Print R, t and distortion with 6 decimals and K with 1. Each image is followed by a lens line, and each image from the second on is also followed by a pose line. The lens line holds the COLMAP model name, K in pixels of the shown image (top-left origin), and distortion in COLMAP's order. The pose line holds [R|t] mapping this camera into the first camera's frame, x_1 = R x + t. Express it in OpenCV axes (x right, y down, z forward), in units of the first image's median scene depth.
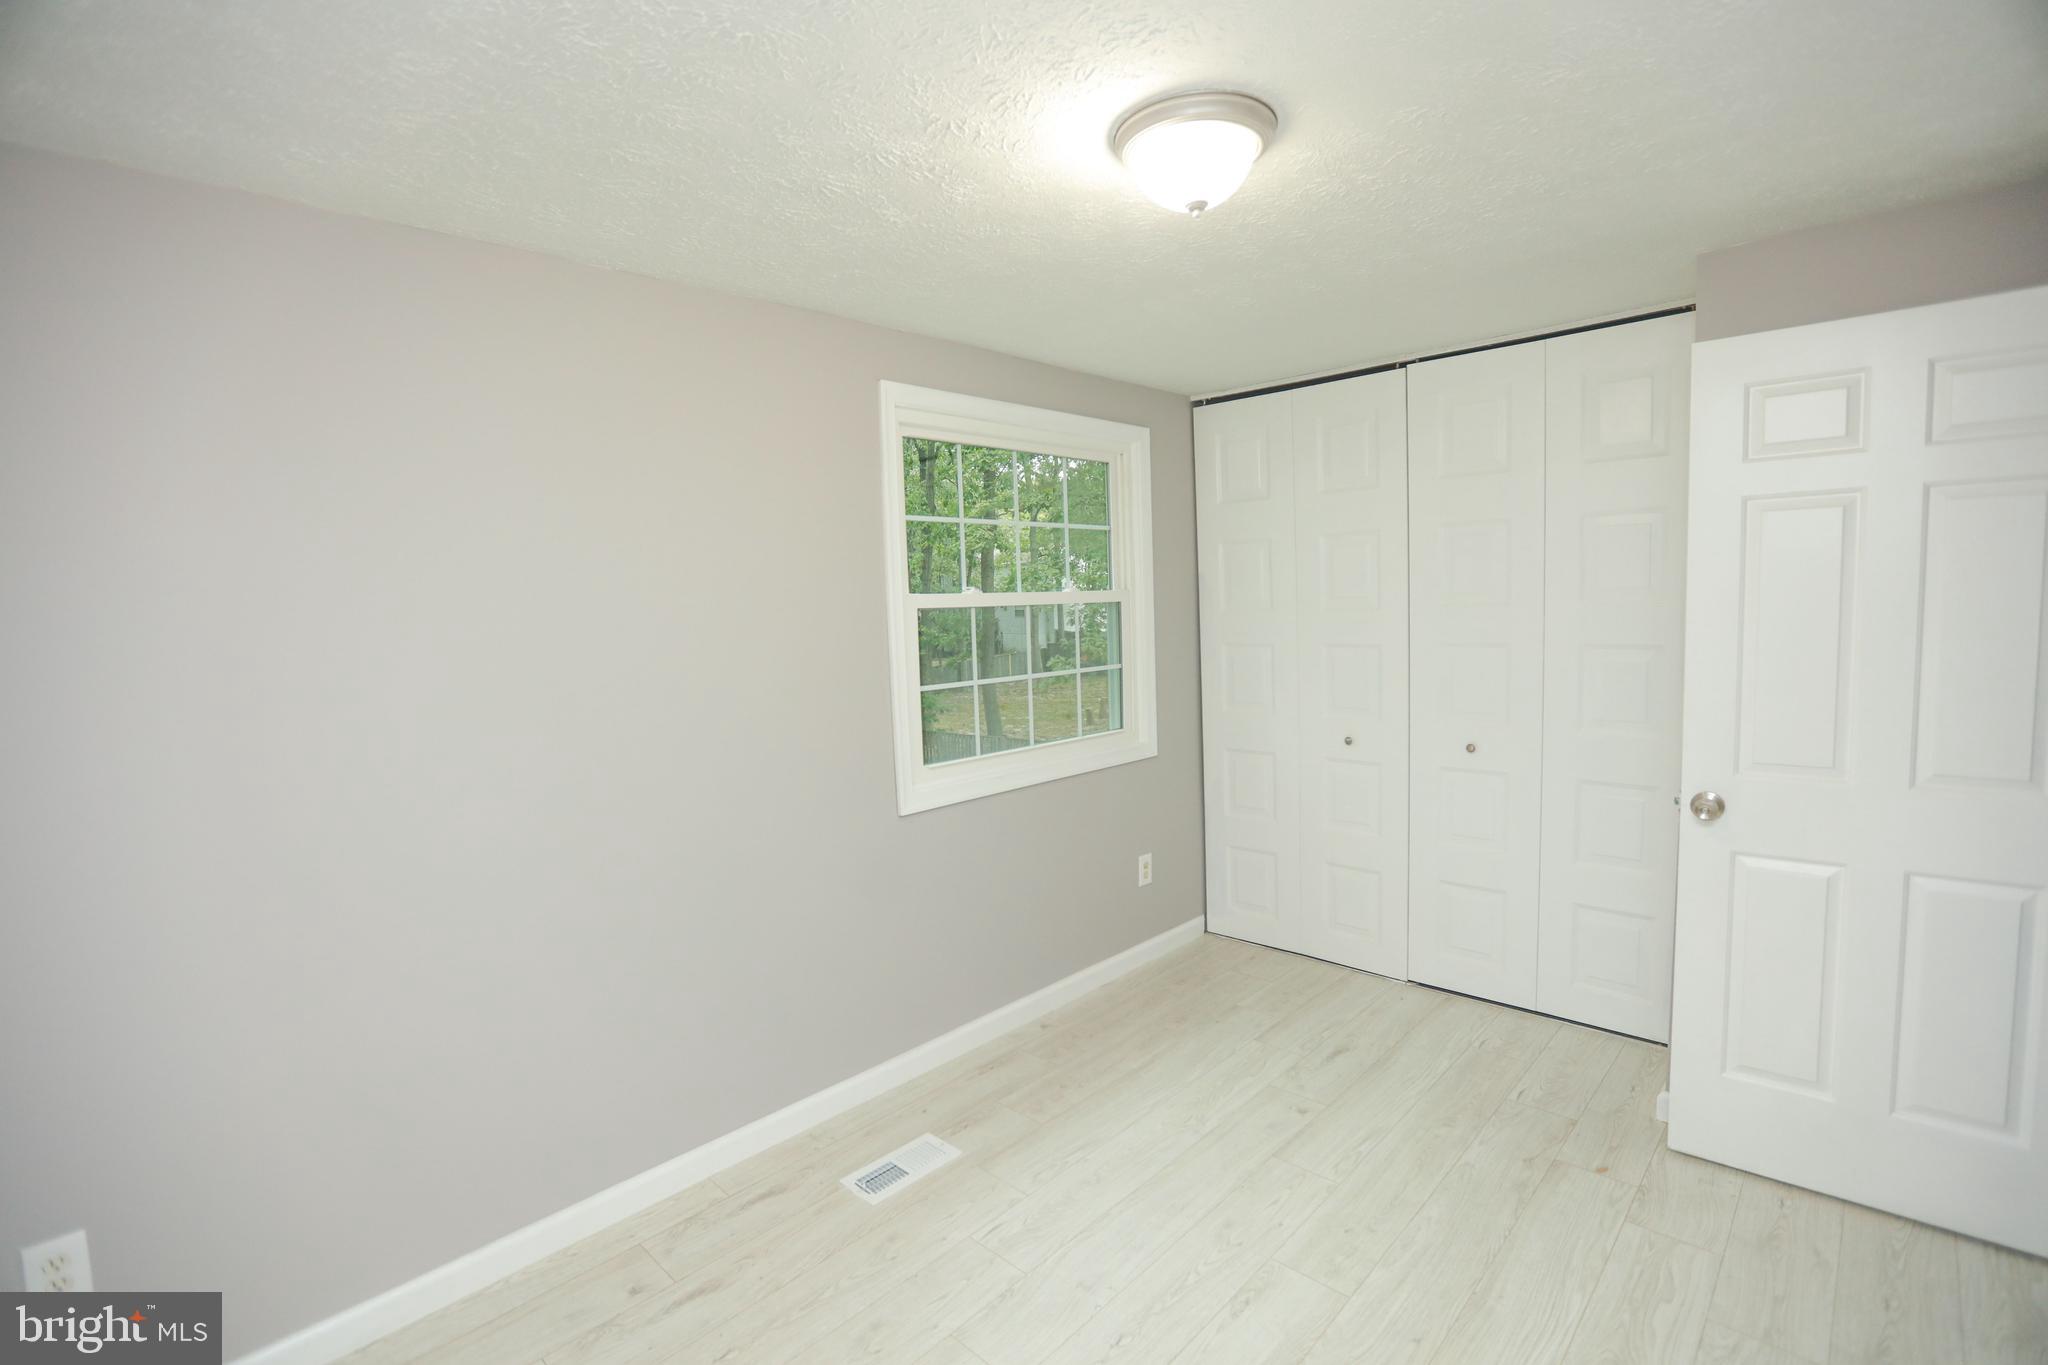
lens RADIAL K [[926.1, 0, 1032.5], [0, 926.1, 679.0], [0, 0, 1]] dist [-0.068996, 0.029758]
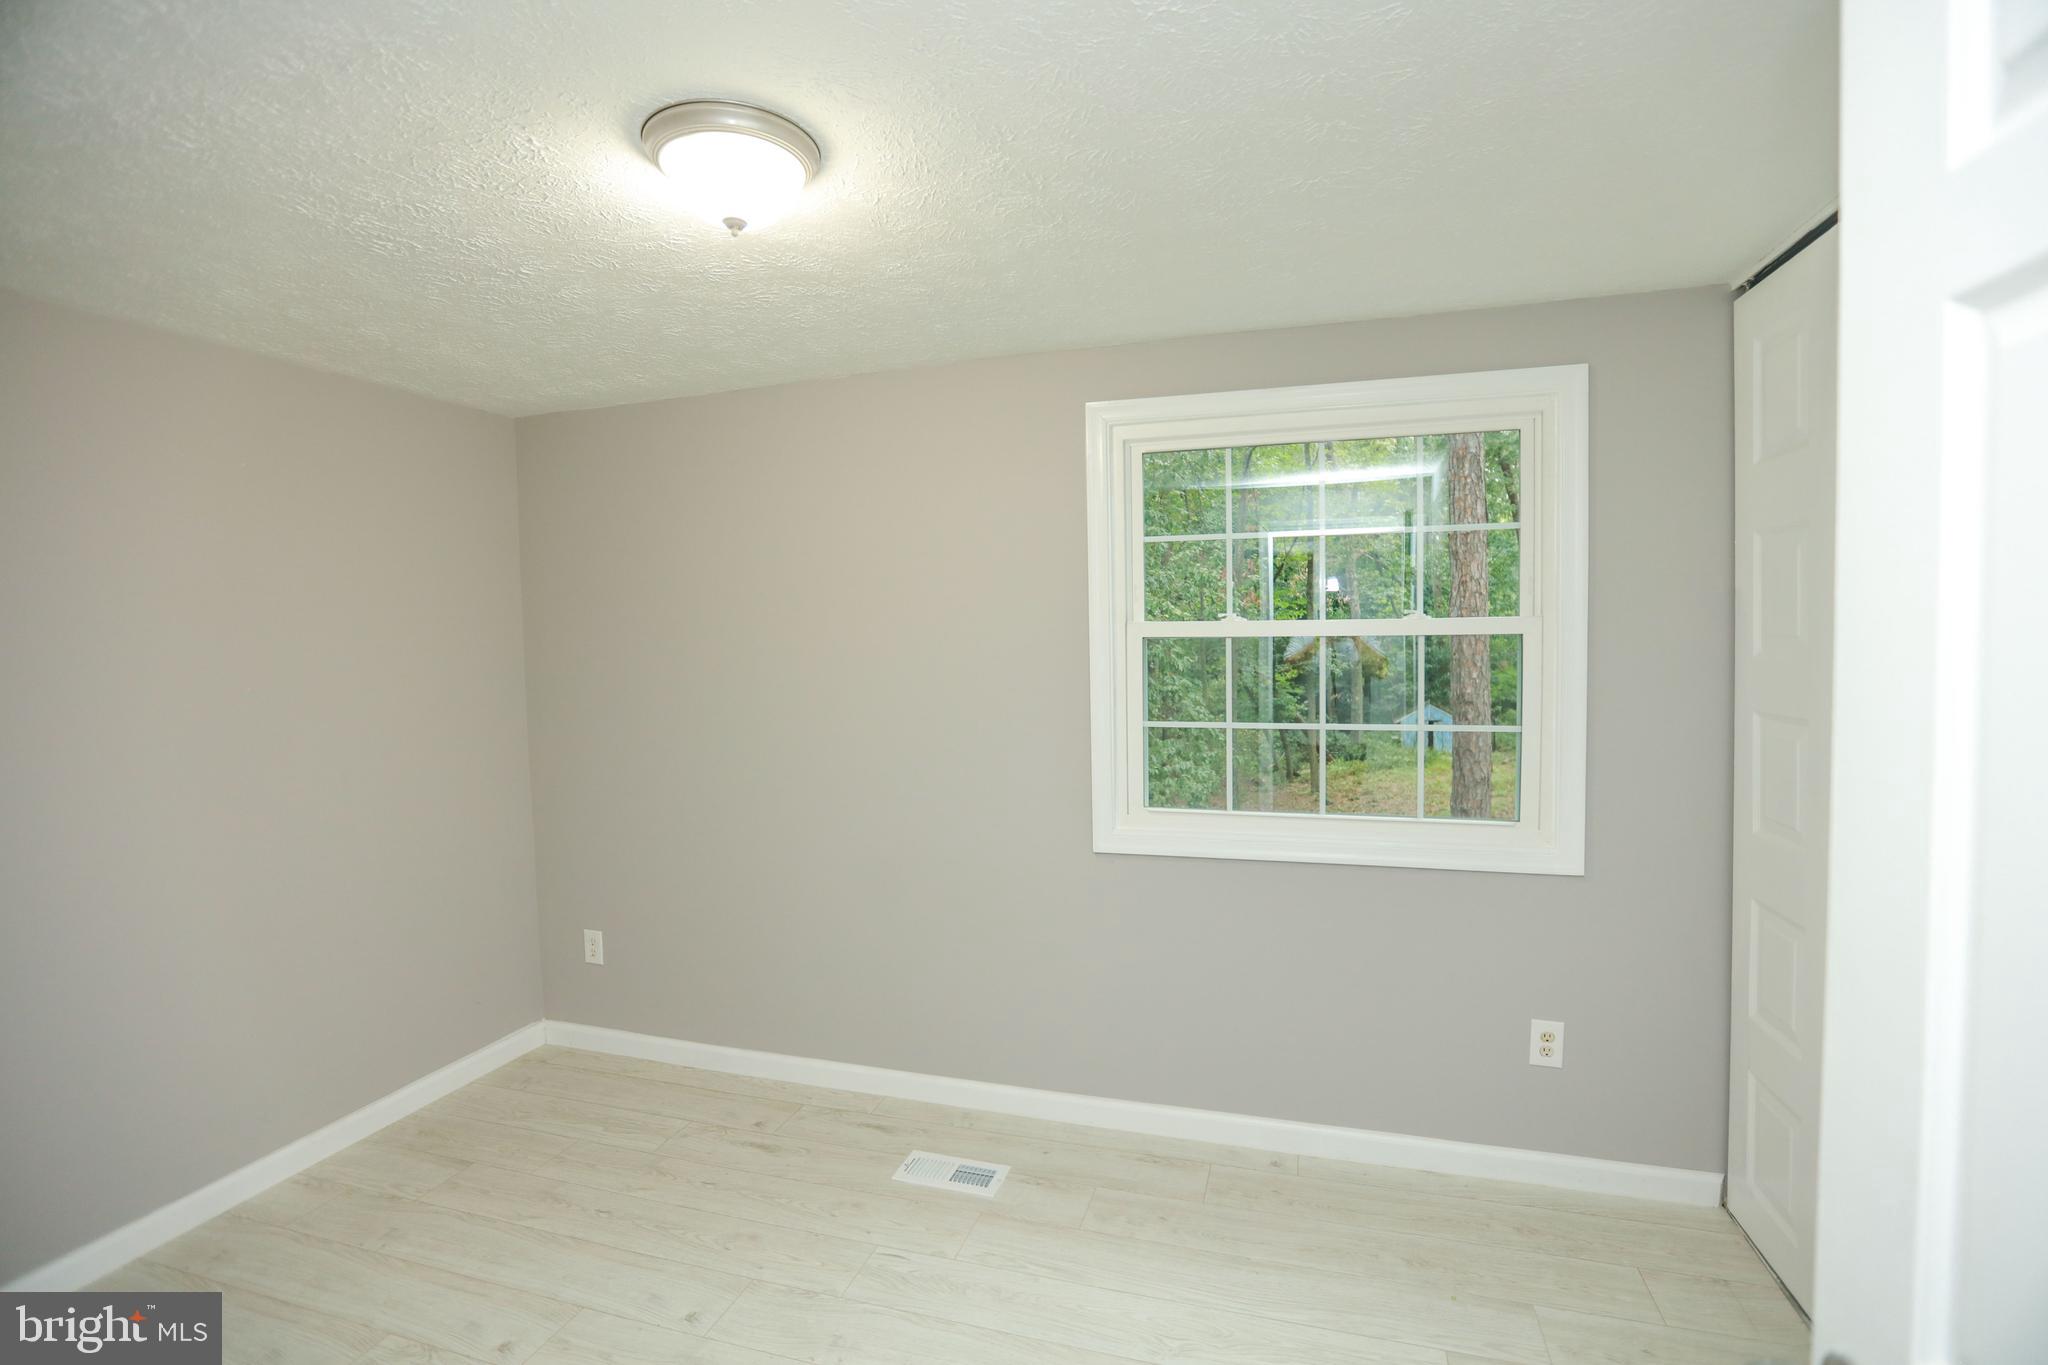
lens RADIAL K [[926.1, 0, 1032.5], [0, 926.1, 679.0], [0, 0, 1]] dist [-0.068996, 0.029758]
pose [[0.453247, 0.069892, -0.888641, 0.592796], [-0.072589, 0.996504, 0.041352, -0.058946], [0.888425, 0.045763, 0.456736, 0.436636]]
